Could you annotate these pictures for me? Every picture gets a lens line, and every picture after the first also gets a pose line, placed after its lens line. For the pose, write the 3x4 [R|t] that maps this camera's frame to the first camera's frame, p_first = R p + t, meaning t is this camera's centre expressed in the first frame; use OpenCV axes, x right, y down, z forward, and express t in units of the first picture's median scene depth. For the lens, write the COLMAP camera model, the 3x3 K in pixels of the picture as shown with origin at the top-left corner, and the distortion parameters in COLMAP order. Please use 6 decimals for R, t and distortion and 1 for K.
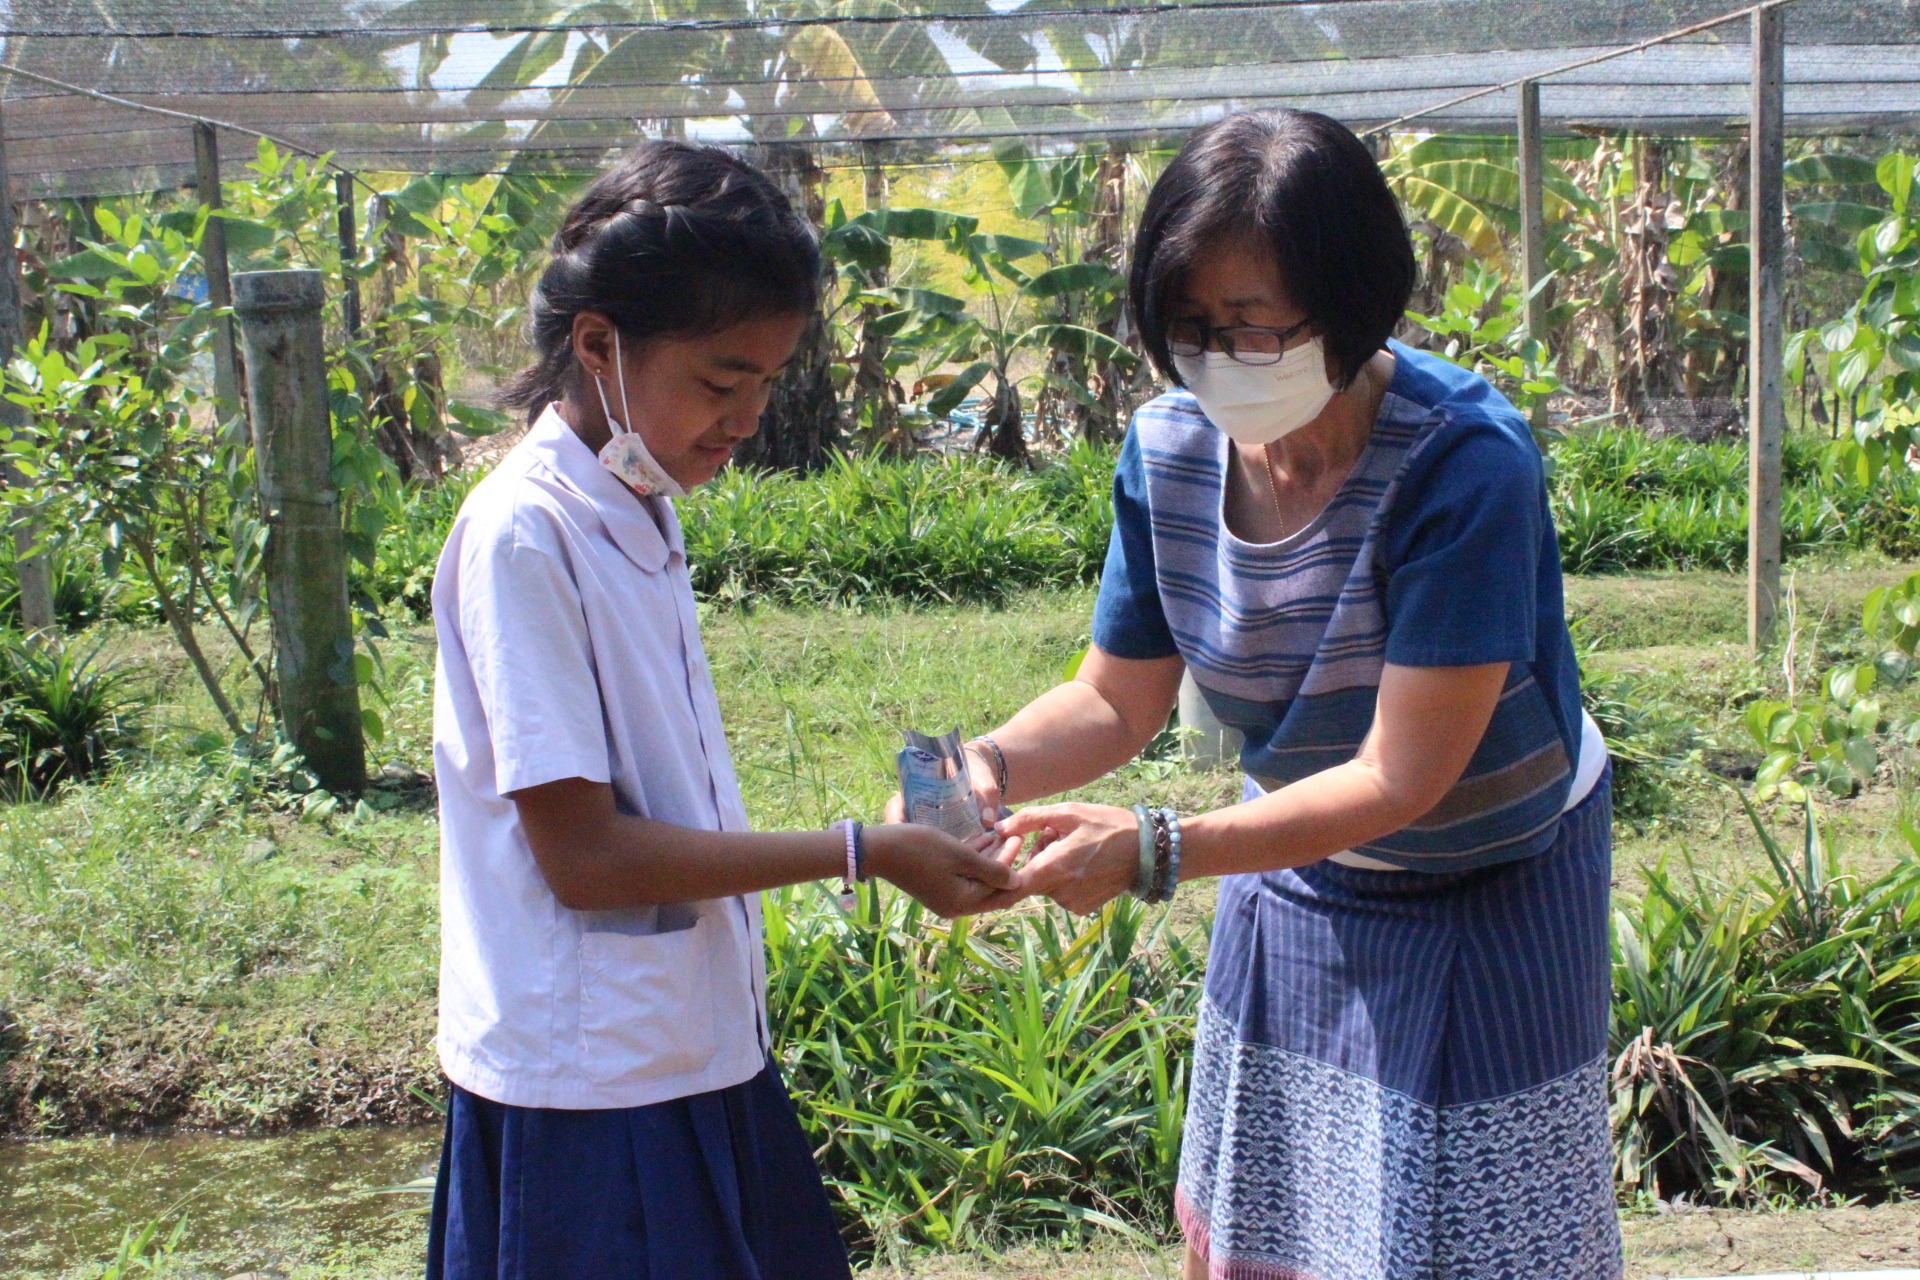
lens RADIAL K [[2450.8, 0, 960.0], [0, 2450.8, 640.0], [0, 0, 1]] dist [-0.067077, 0.077243]
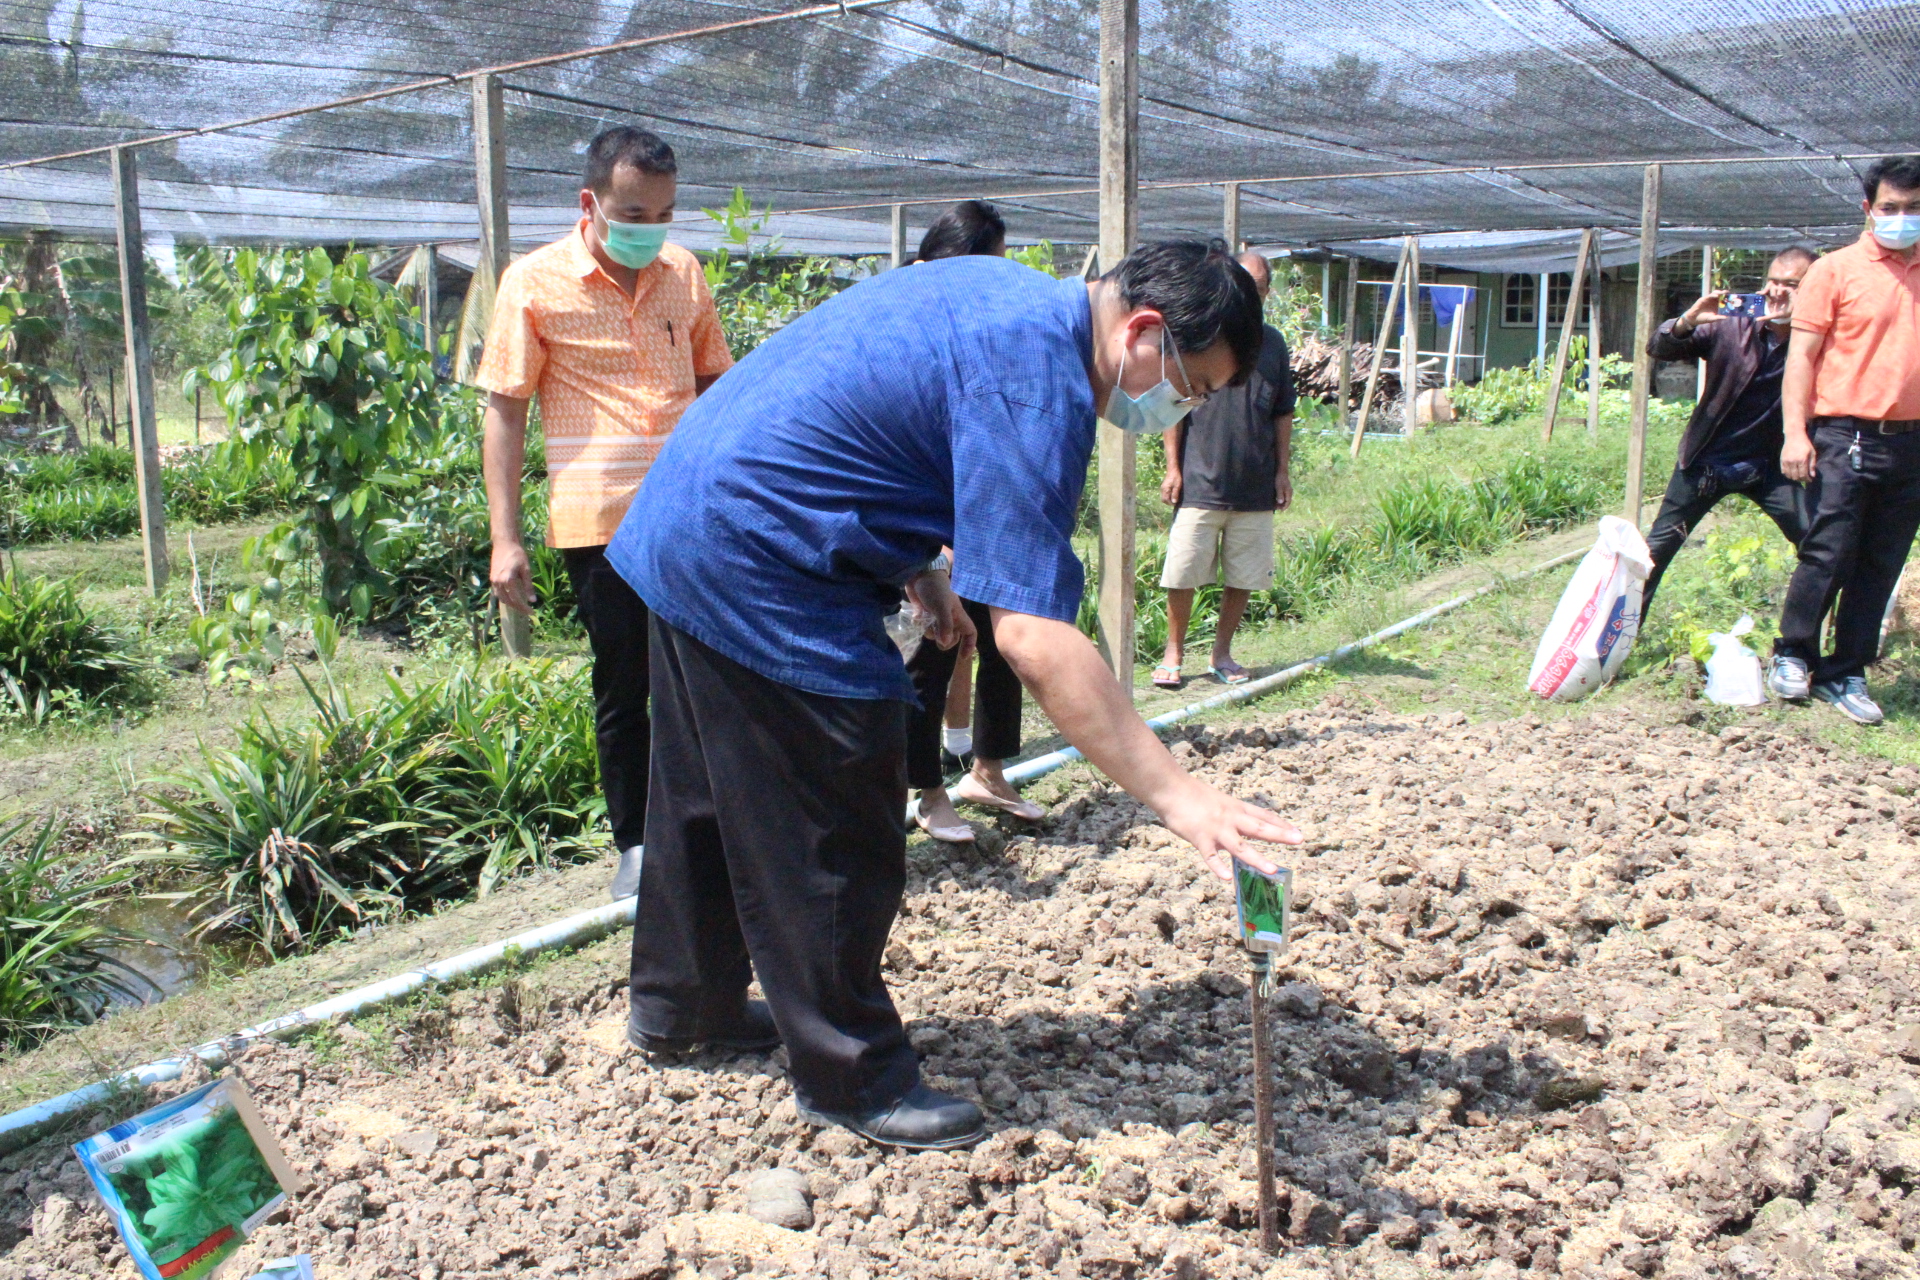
lens RADIAL K [[1599.0, 0, 960.0], [0, 1599.0, 640.0], [0, 0, 1]] dist [-0.203905, 0.169205]
pose [[0.614162, -0.111776, 0.781224, -0.111706], [0.083156, 0.993574, 0.076785, 0.005003], [-0.784787, 0.017805, 0.619510, 0.057057]]
